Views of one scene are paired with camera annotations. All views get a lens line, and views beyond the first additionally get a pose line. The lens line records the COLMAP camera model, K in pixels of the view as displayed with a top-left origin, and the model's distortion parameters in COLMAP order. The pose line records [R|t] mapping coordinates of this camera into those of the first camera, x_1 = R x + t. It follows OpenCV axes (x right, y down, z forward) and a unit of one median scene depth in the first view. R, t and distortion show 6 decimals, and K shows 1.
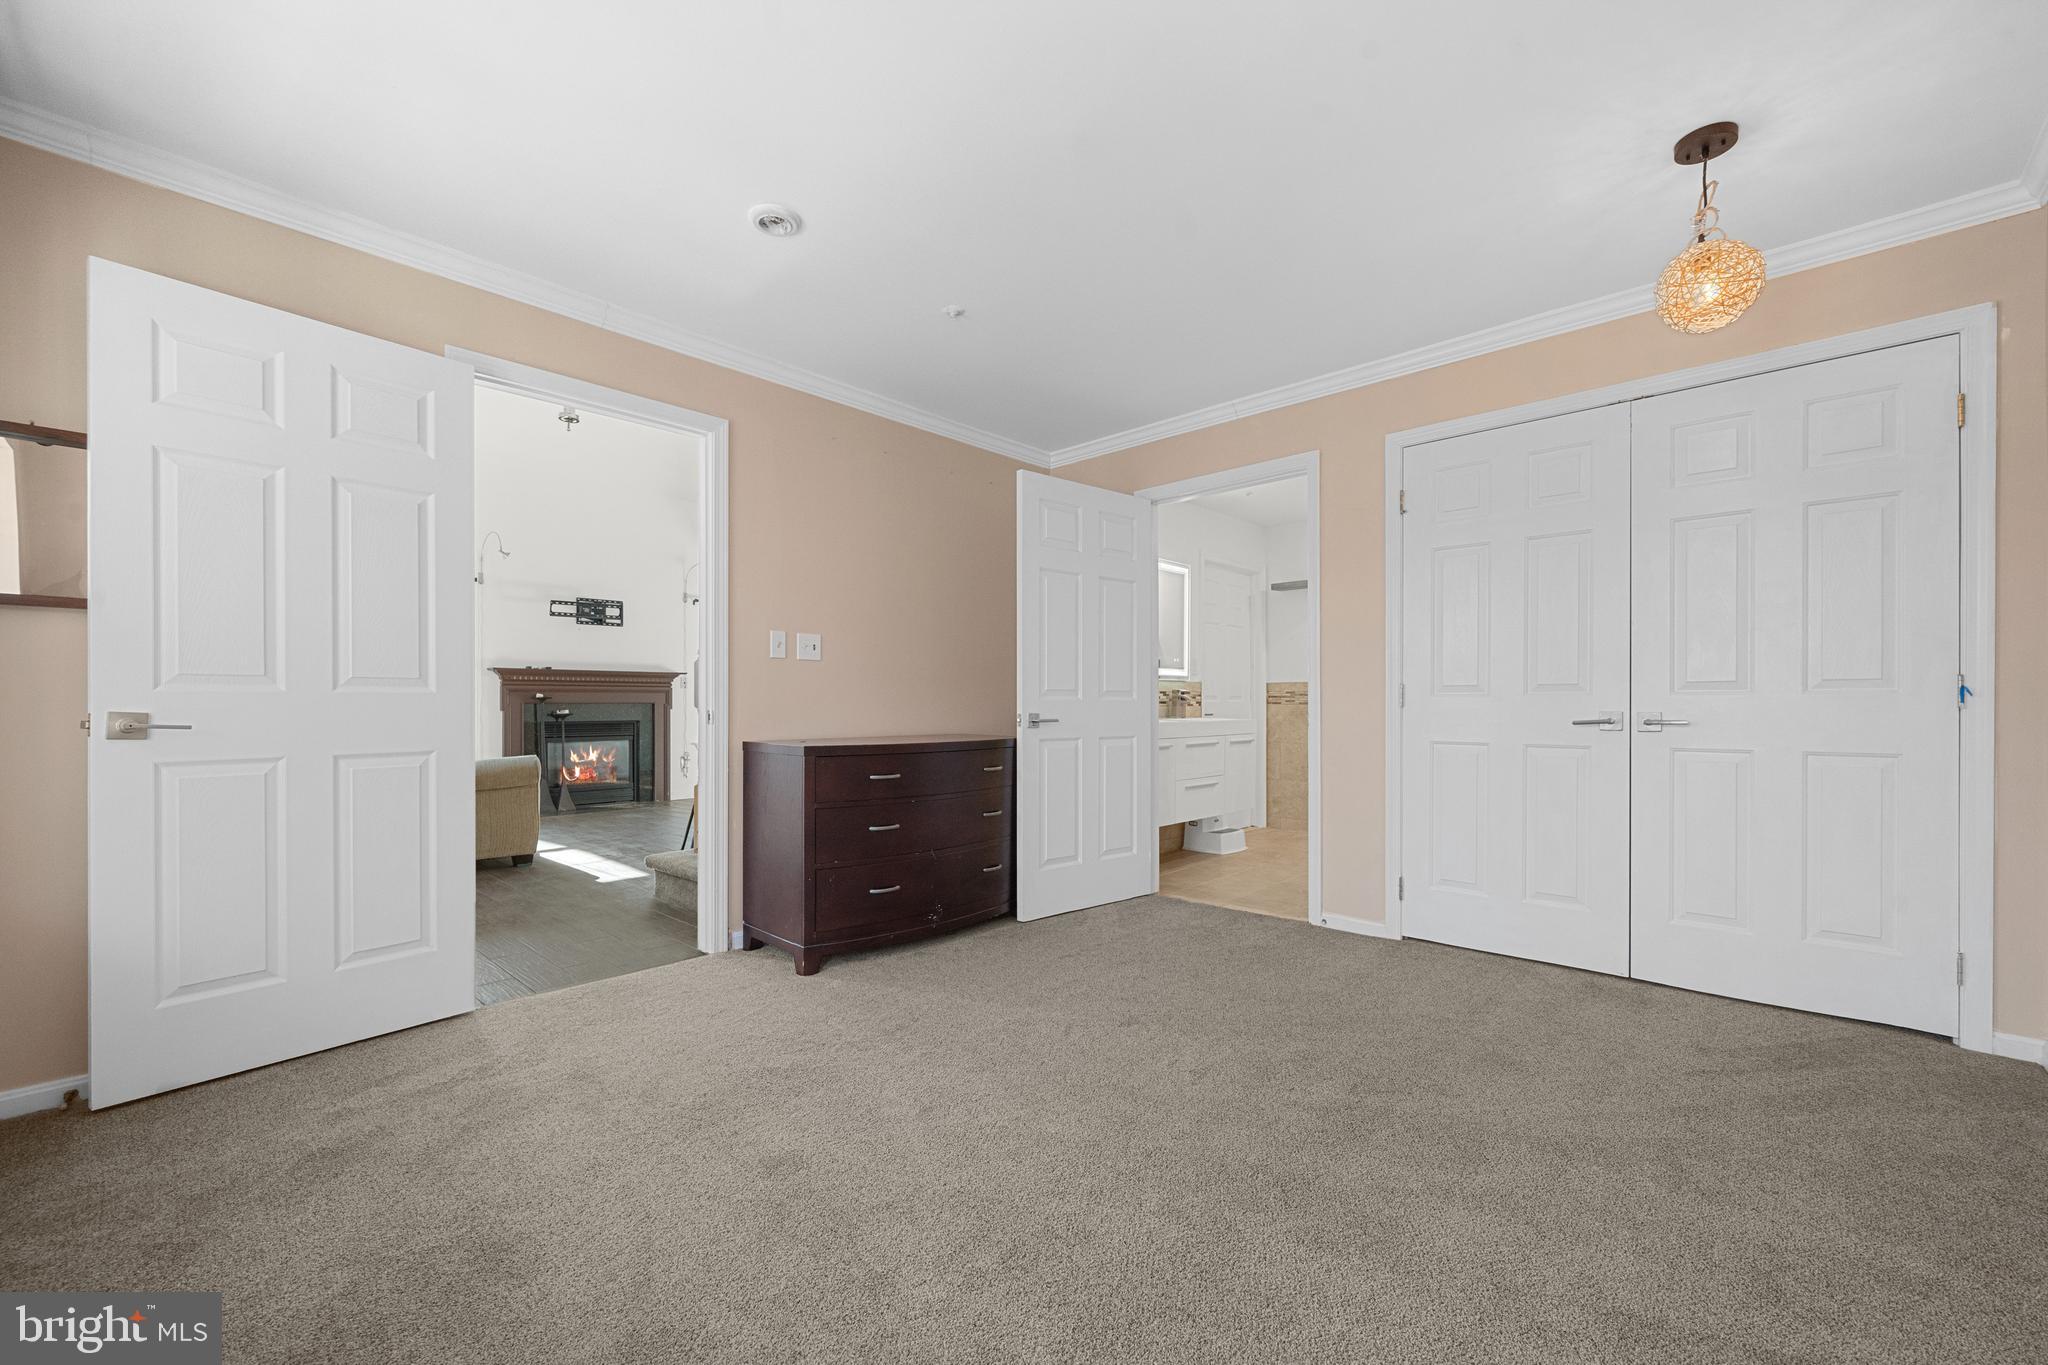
lens RADIAL K [[861.2, 0, 1022.2], [0, 861.2, 689.9], [0, 0, 1]] dist [-0.000255, -0.000065]
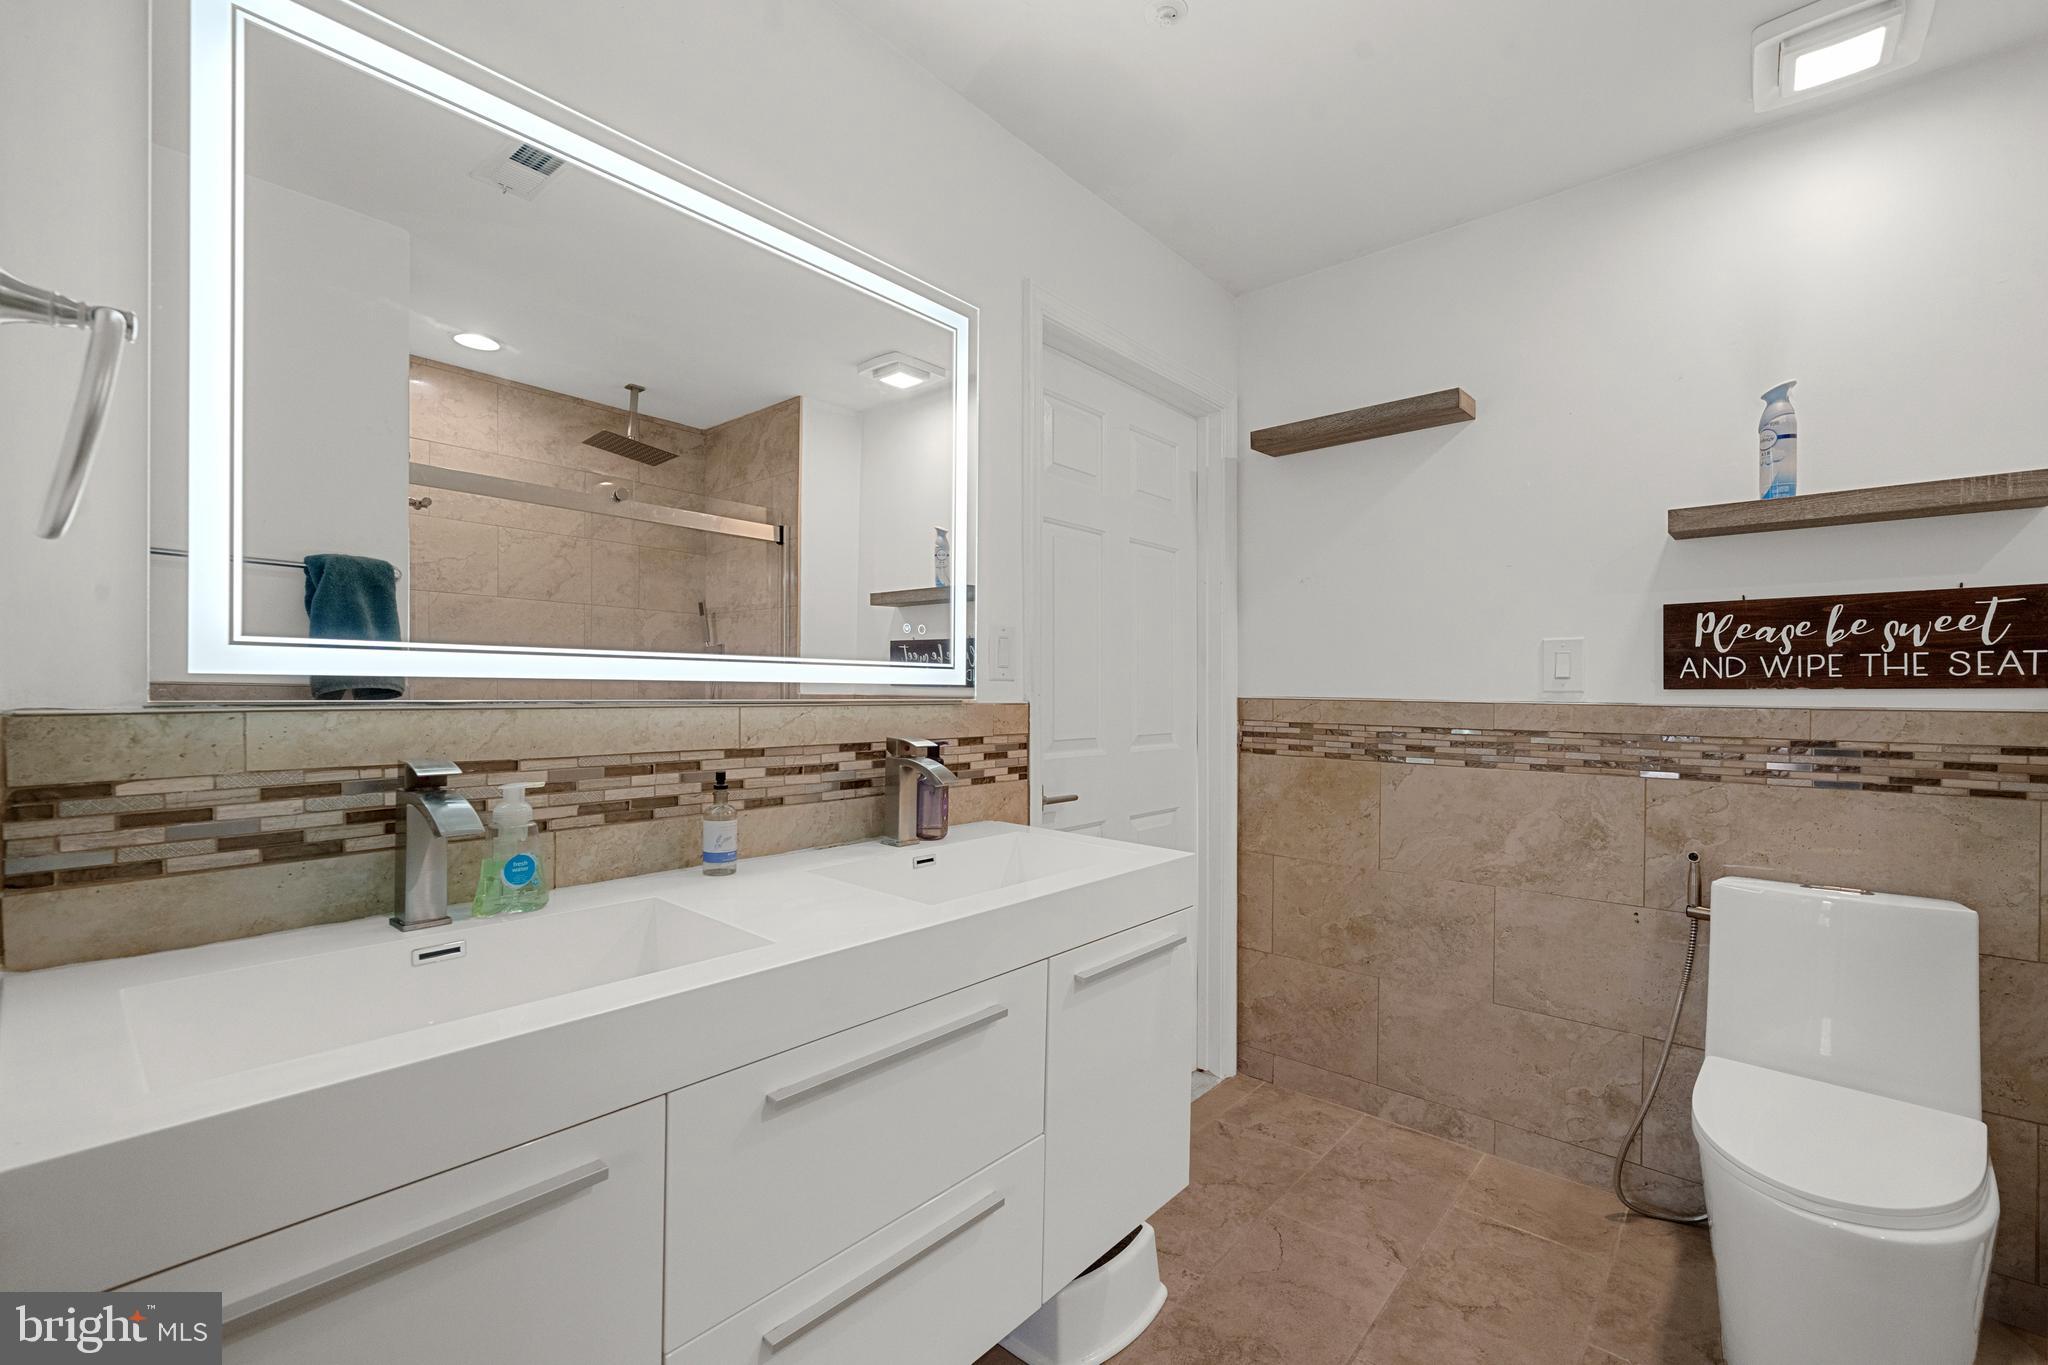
lens RADIAL K [[885.8, 0, 1024.0], [0, 885.8, 698.7], [0, 0, 1]] dist [0.001066, 0.000220]
pose [[0.999540, 0.000170, 0.030329, 0.183770], [-0.000500, 0.999941, 0.010856, -0.013204], [-0.030326, -0.010866, 0.999481, 0.634199]]
